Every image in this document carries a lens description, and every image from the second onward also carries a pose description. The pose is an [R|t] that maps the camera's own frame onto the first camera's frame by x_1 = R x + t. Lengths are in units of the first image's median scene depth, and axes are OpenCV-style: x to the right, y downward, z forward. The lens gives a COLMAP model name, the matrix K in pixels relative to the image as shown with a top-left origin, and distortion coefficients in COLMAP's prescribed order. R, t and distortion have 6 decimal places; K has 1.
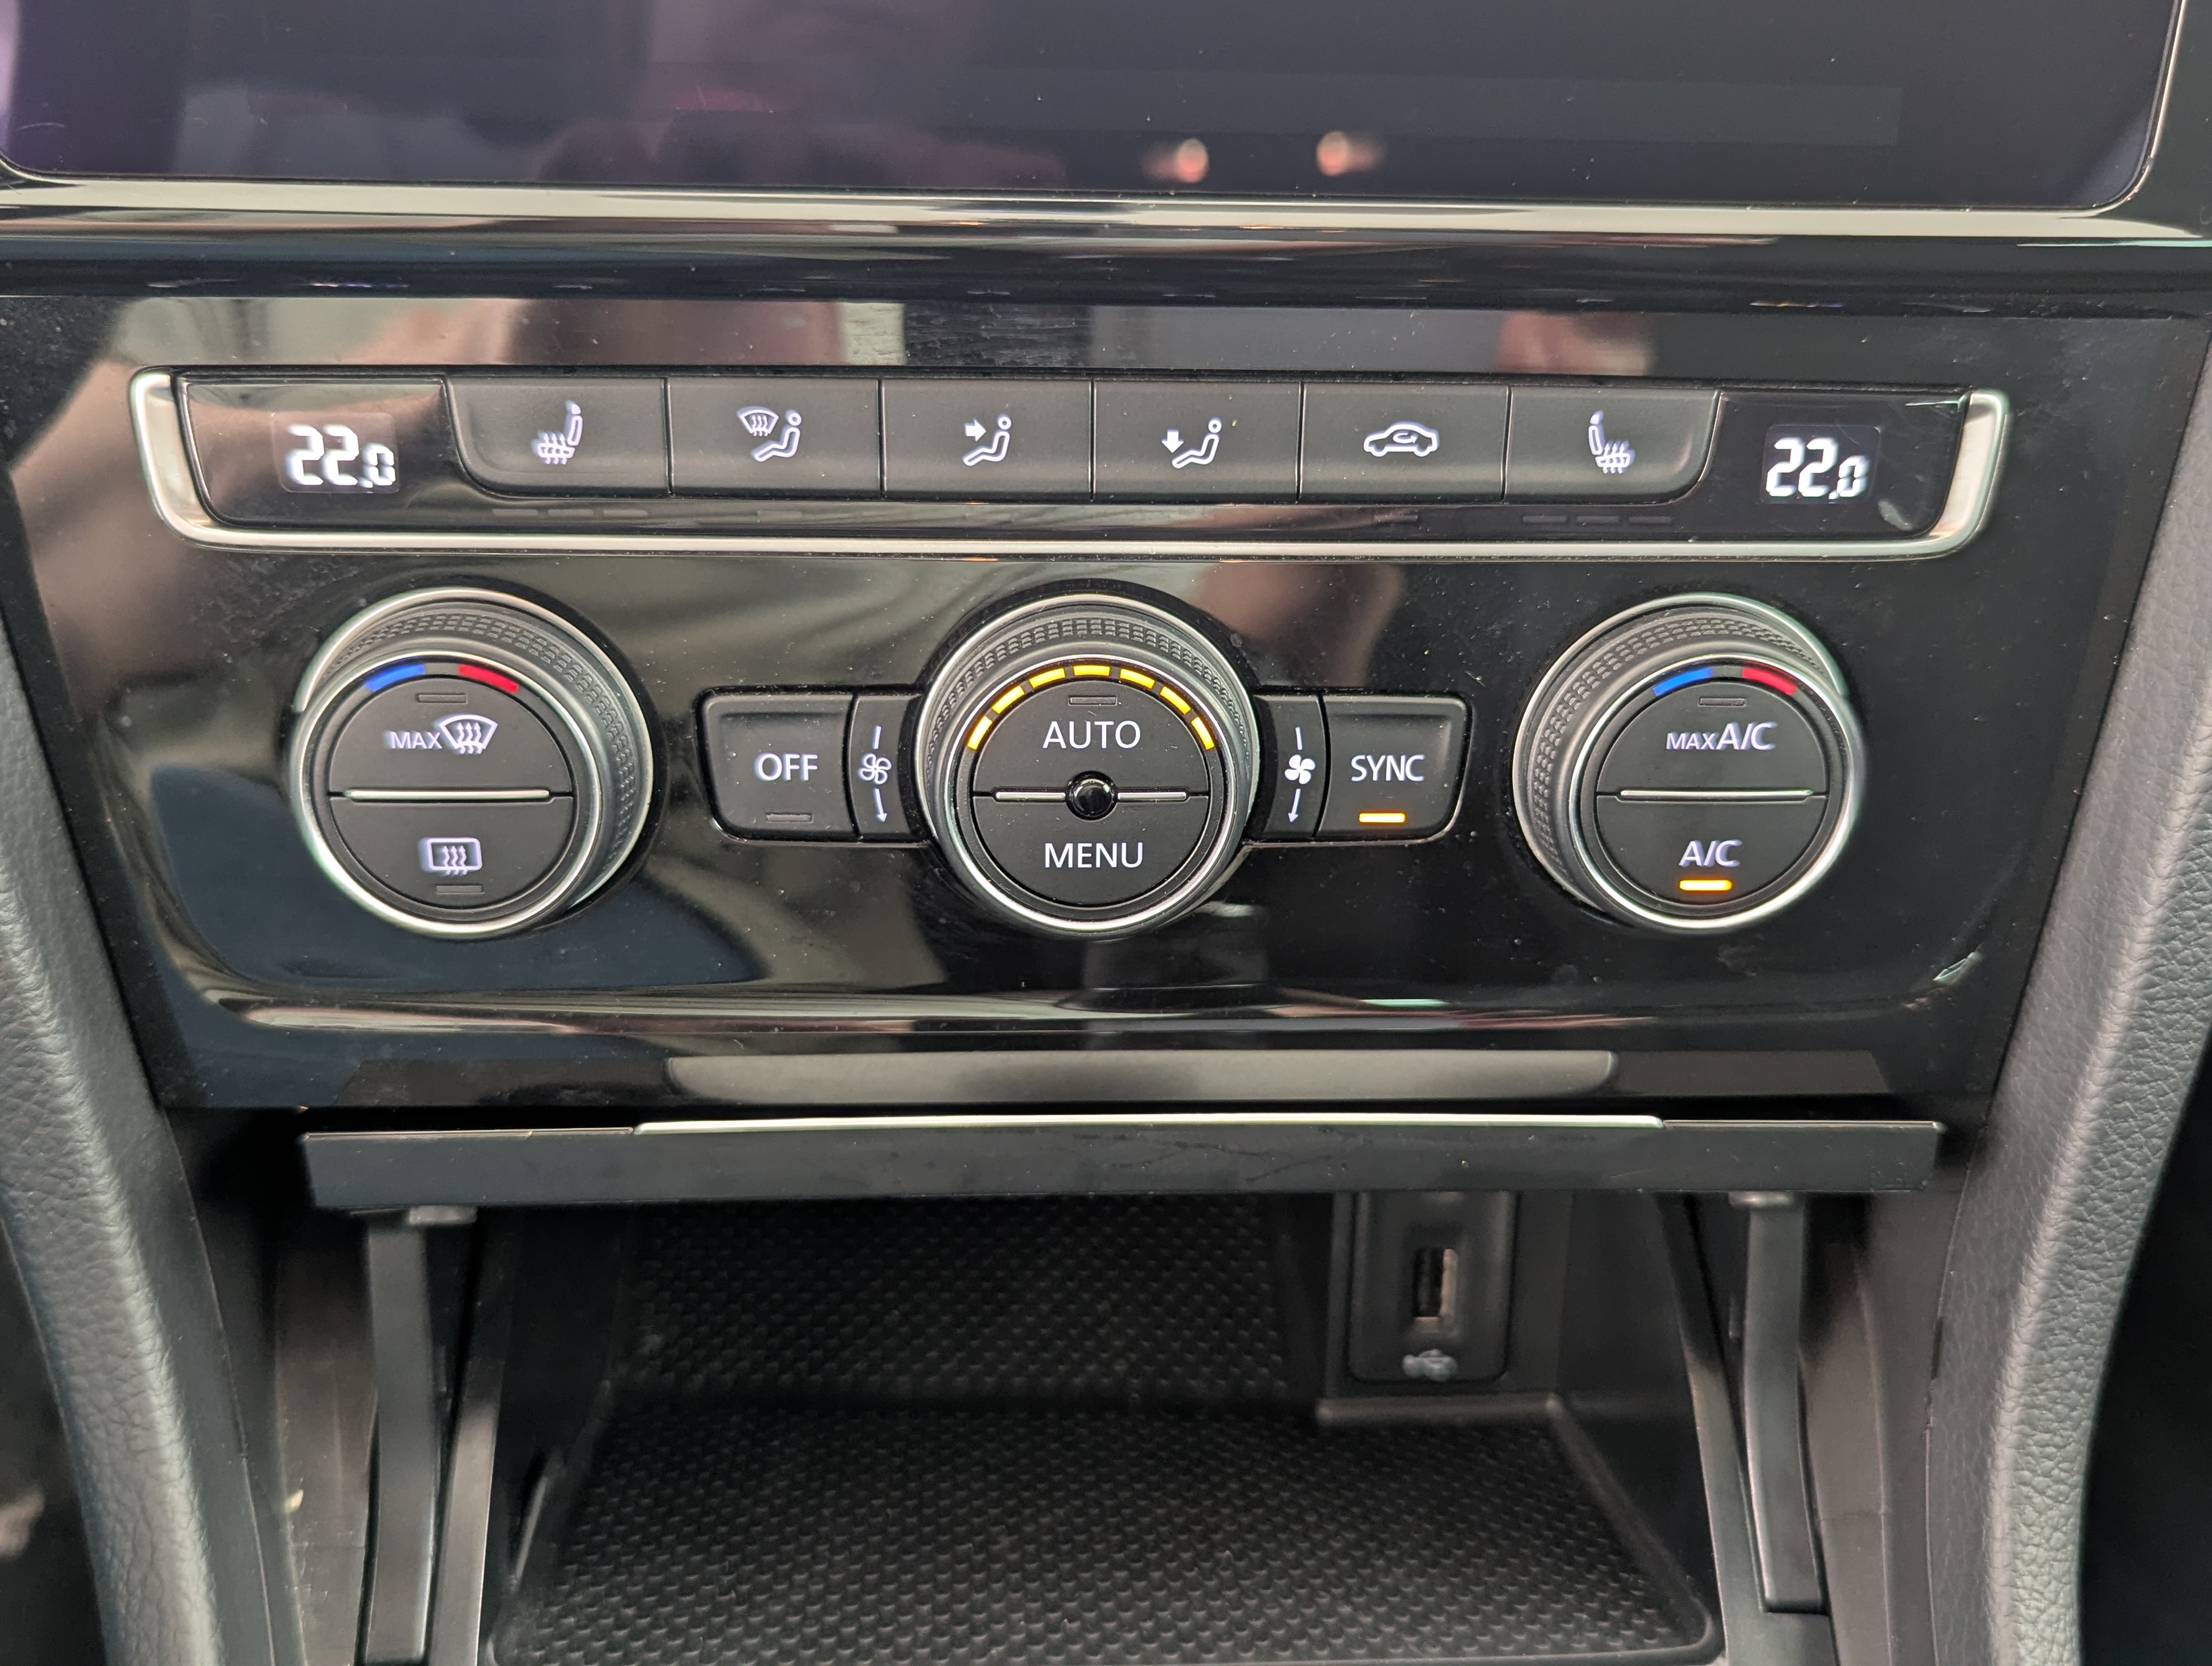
lens RADIAL K [[2175.2, 0, 1105.3], [0, 2175.2, 832.4], [0, 0, 1]] dist [0.057319, 0.000000]
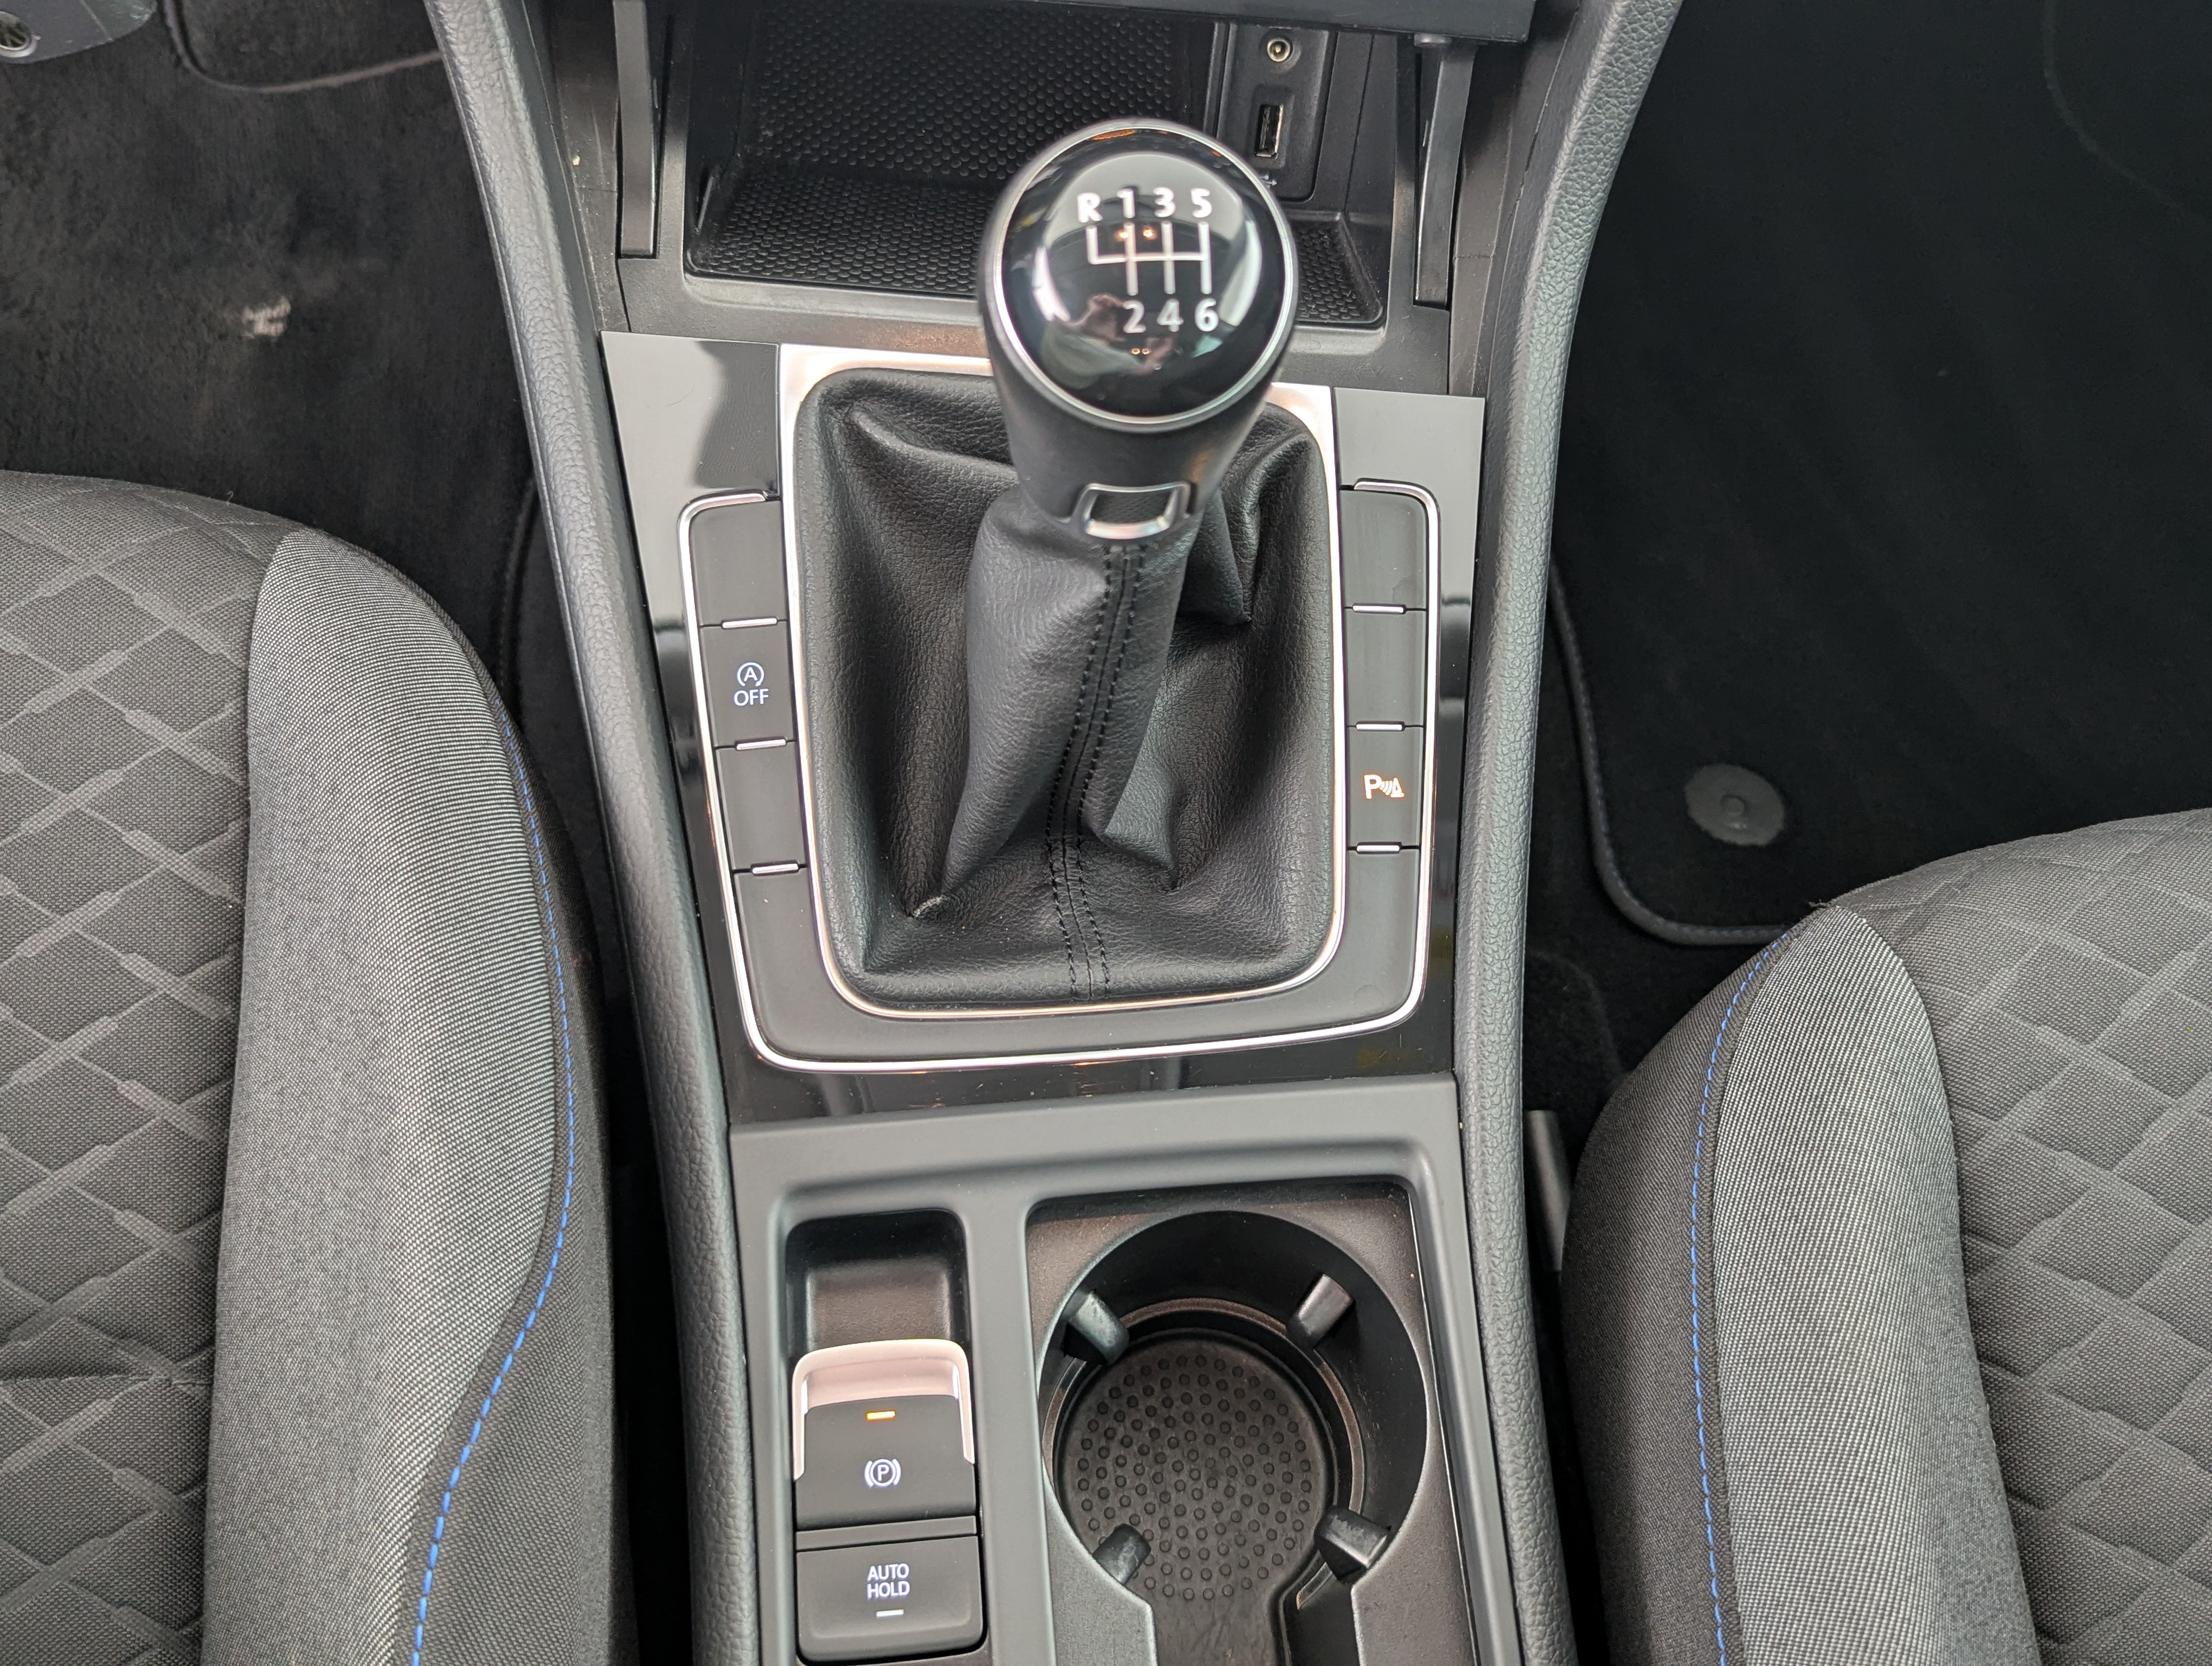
lens RADIAL K [[2175.2, 0, 1106.9], [0, 2175.2, 830.8], [0, 0, 1]] dist [0.057319, 0.000000]
pose [[0.996819, 0.079690, -0.000882, 0.092495], [-0.072803, 0.915073, 0.396663, 0.065943], [0.032417, -0.395337, 0.917964, -0.766180]]
